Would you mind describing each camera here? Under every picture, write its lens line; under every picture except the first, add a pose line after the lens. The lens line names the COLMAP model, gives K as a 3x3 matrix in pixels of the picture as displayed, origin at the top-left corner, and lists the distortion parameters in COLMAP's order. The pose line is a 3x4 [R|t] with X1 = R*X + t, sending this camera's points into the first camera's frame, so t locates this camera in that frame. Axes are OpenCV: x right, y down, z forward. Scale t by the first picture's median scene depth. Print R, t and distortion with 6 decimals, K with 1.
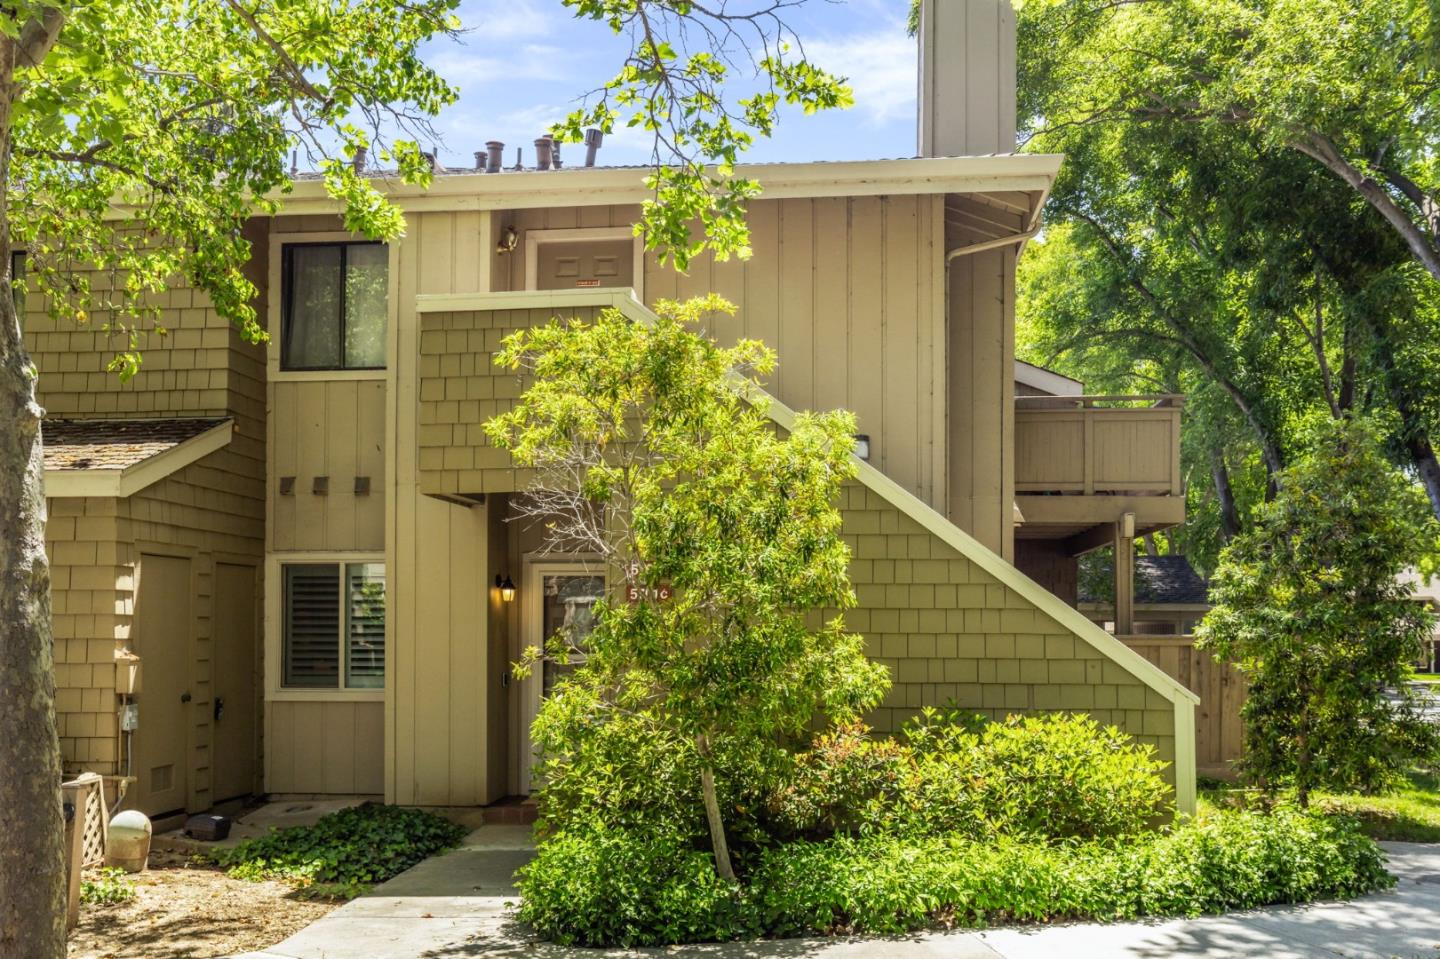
lens RADIAL K [[849.2, 0, 720.0], [0, 849.2, 479.5], [0, 0, 1]] dist [-0.000130, -0.000728]
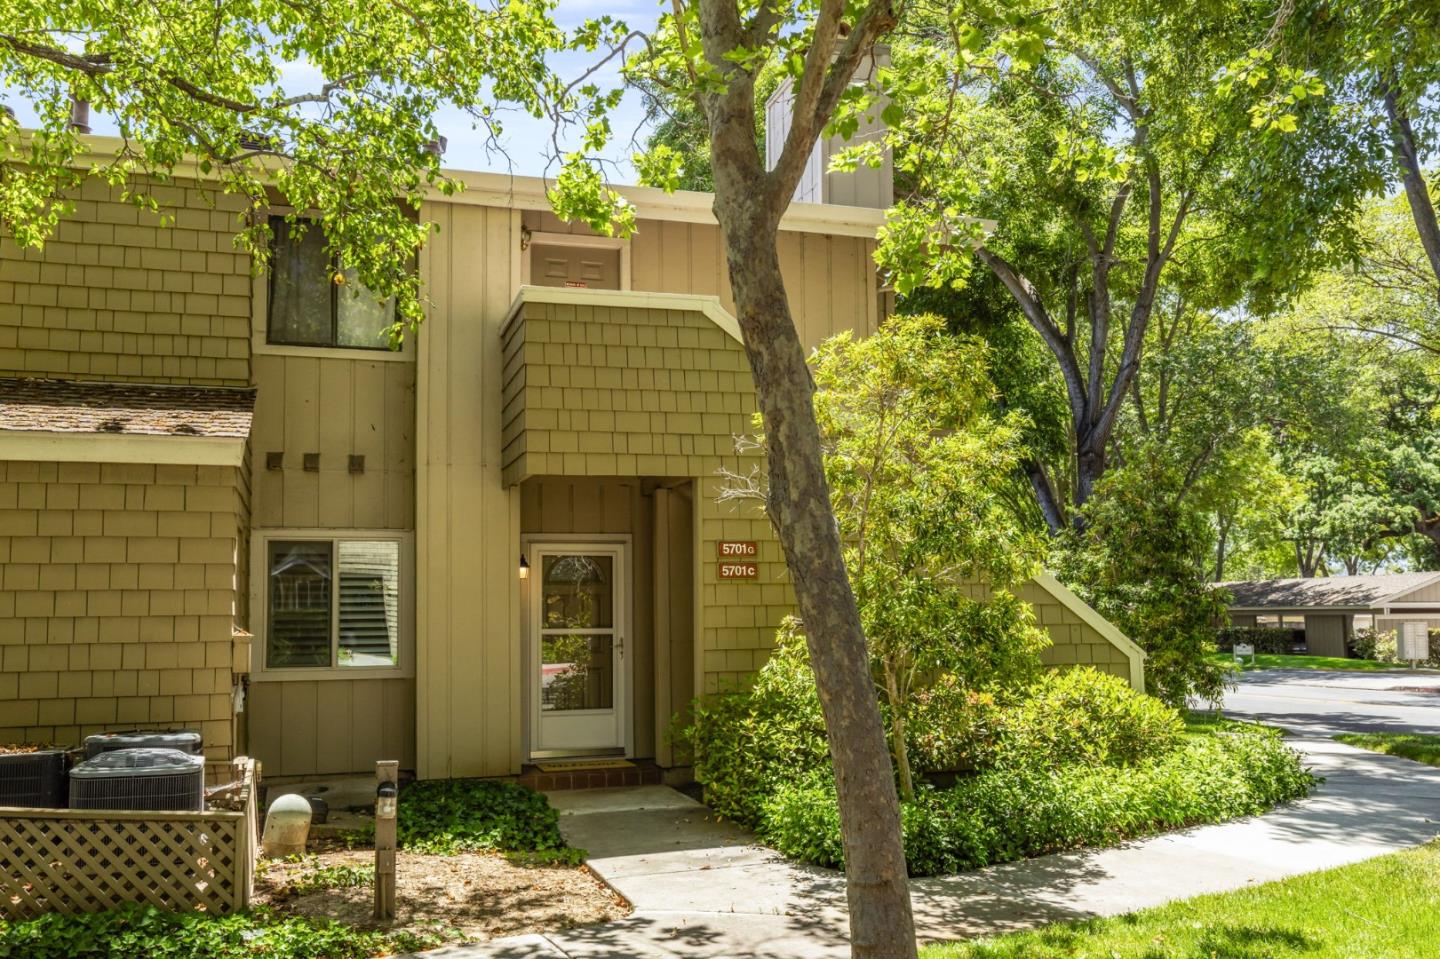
lens RADIAL K [[761.7, 0, 719.8], [0, 761.7, 454.3], [0, 0, 1]] dist [0.000607, 0.000290]
pose [[0.968082, 0.041579, 0.247163, -0.268518], [-0.035195, 0.998924, -0.030192, 0.009510], [-0.248152, 0.020529, 0.968504, 0.022930]]
